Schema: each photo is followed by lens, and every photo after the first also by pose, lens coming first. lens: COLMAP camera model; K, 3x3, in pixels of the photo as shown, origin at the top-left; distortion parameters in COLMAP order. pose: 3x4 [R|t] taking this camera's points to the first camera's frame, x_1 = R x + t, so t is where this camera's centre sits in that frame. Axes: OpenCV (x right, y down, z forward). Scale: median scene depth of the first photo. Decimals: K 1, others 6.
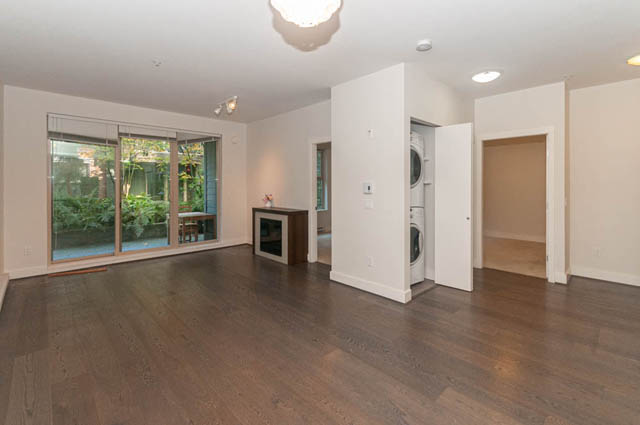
lens RADIAL K [[284.8, 0, 312.5], [0, 284.8, 183.4], [0, 0, 1]] dist [0.004138, 0.001307]
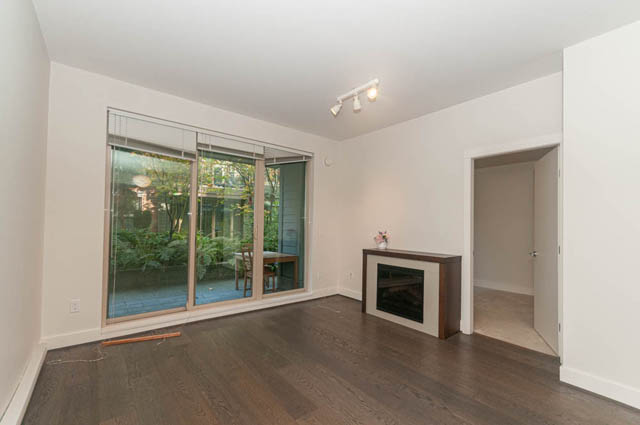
lens RADIAL K [[284.8, 0, 325.9], [0, 284.8, 216.6], [0, 0, 1]] dist [0.004138, 0.001307]
pose [[0.996660, 0.016059, -0.080064, -0.247145], [-0.017669, 0.999655, -0.019441, 0.017411], [0.079724, 0.020791, 0.996600, 0.258521]]
